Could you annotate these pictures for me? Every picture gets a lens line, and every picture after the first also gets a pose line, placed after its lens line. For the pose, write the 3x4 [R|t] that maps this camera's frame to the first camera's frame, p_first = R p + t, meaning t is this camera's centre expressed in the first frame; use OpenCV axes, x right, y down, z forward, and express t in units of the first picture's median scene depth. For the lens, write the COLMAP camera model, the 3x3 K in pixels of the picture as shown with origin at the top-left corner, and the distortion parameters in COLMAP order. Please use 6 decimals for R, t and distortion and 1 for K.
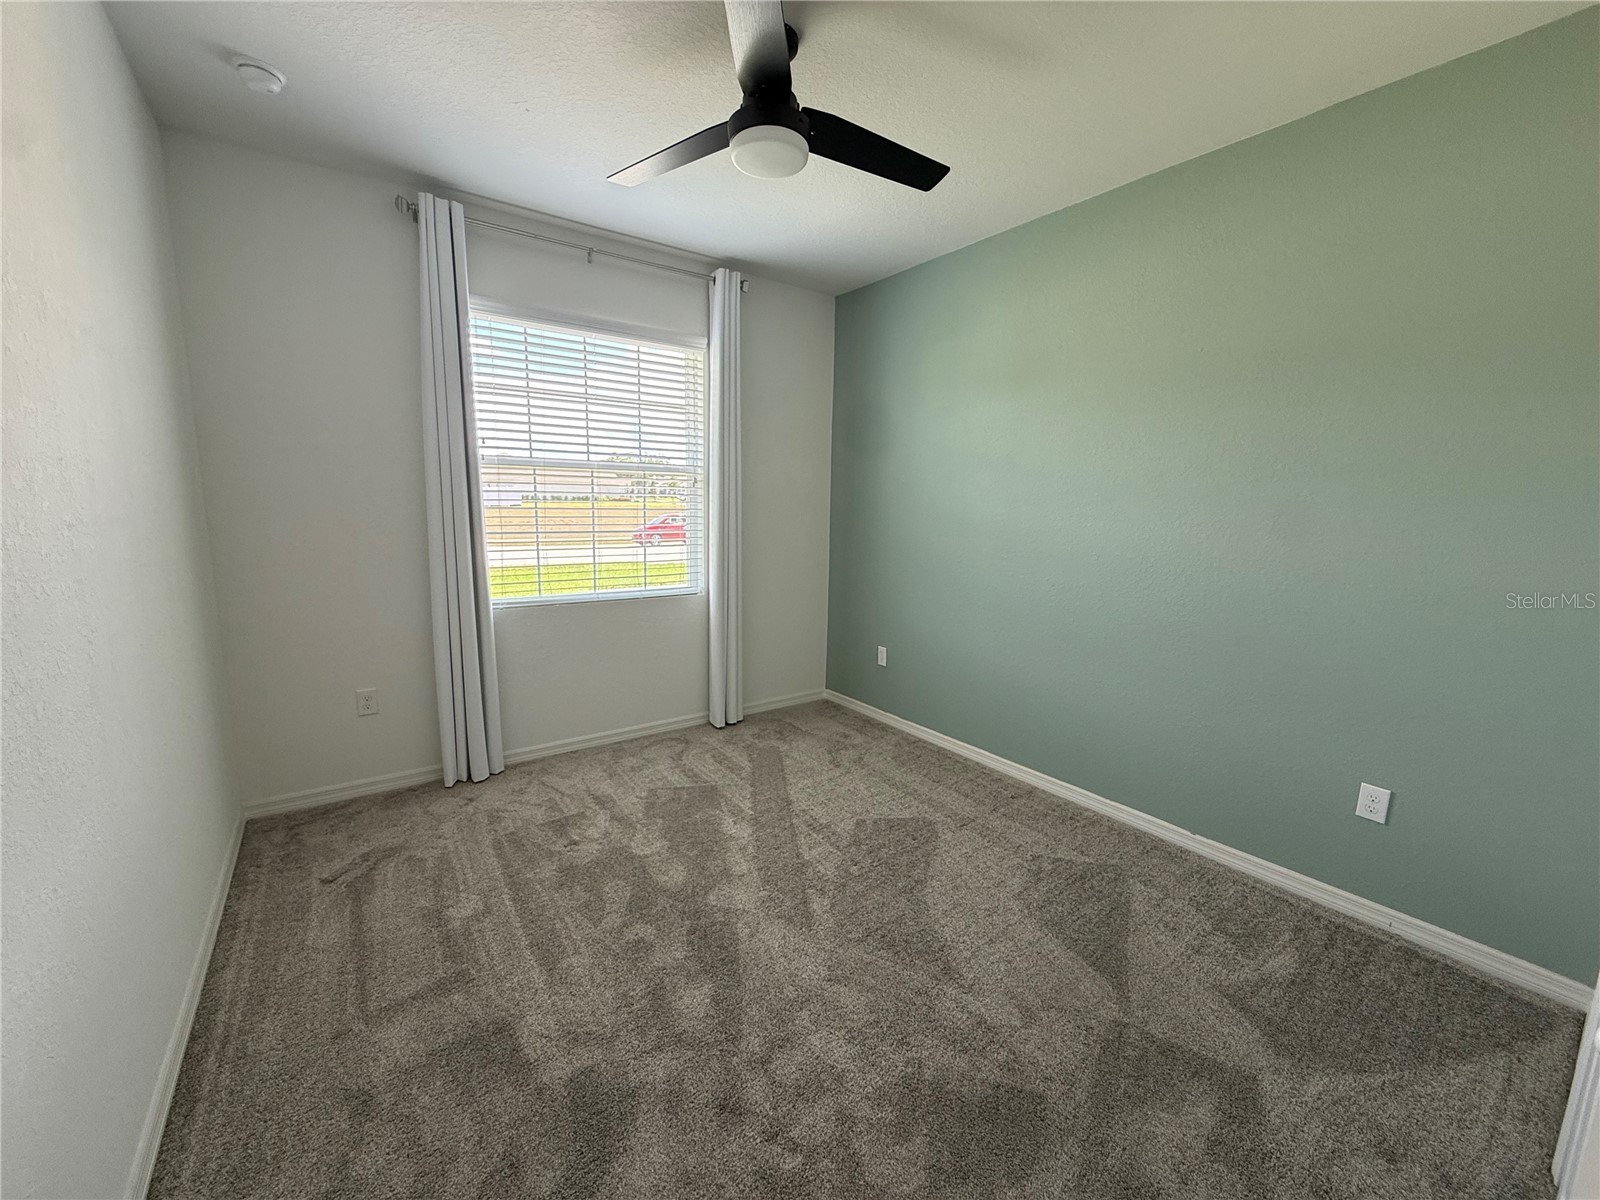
lens RADIAL K [[644.6, 0, 800.0], [0, 644.6, 600.0], [0, 0, 1]] dist [0.003074, 0.000305]
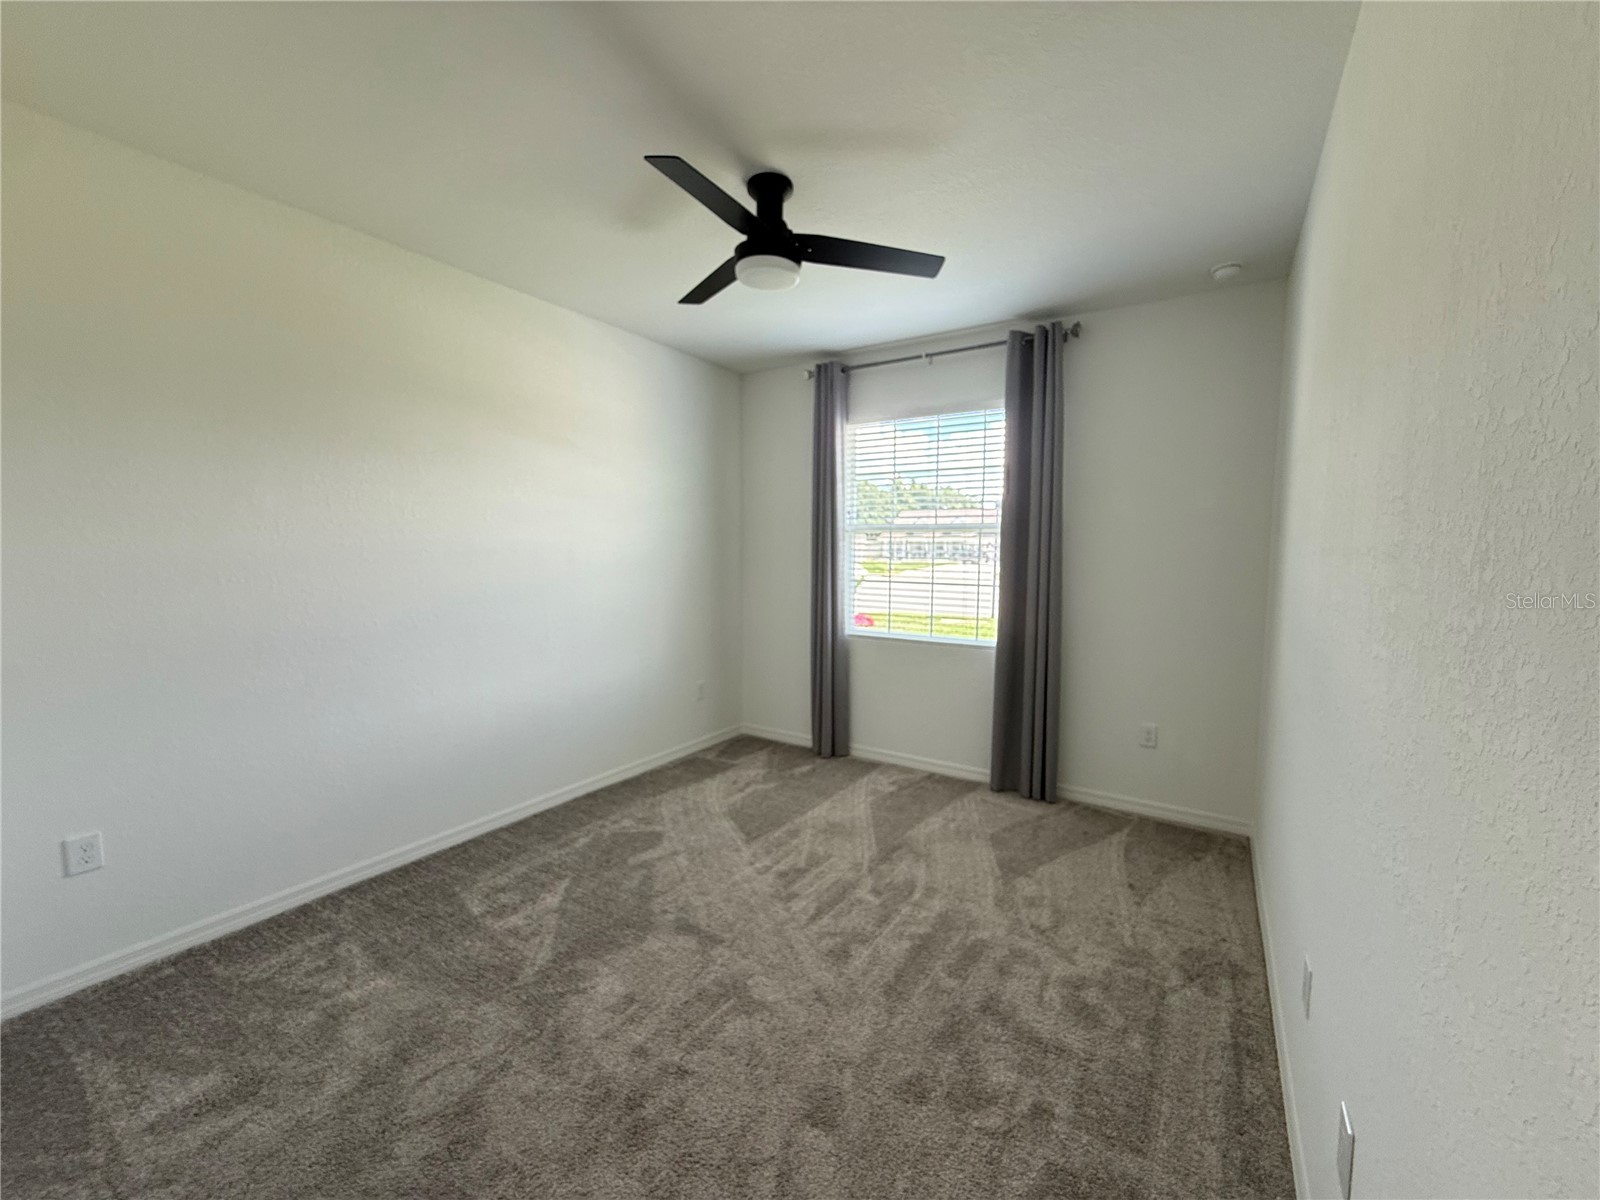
lens RADIAL K [[622.6, 0, 800.0], [0, 622.6, 600.0], [0, 0, 1]] dist [0.000499, 0.000043]
pose [[0.372197, 0.053926, -0.926586, 0.743954], [-0.145703, 0.989328, -0.000950, -0.045078], [0.916646, 0.135360, 0.376082, 0.426467]]
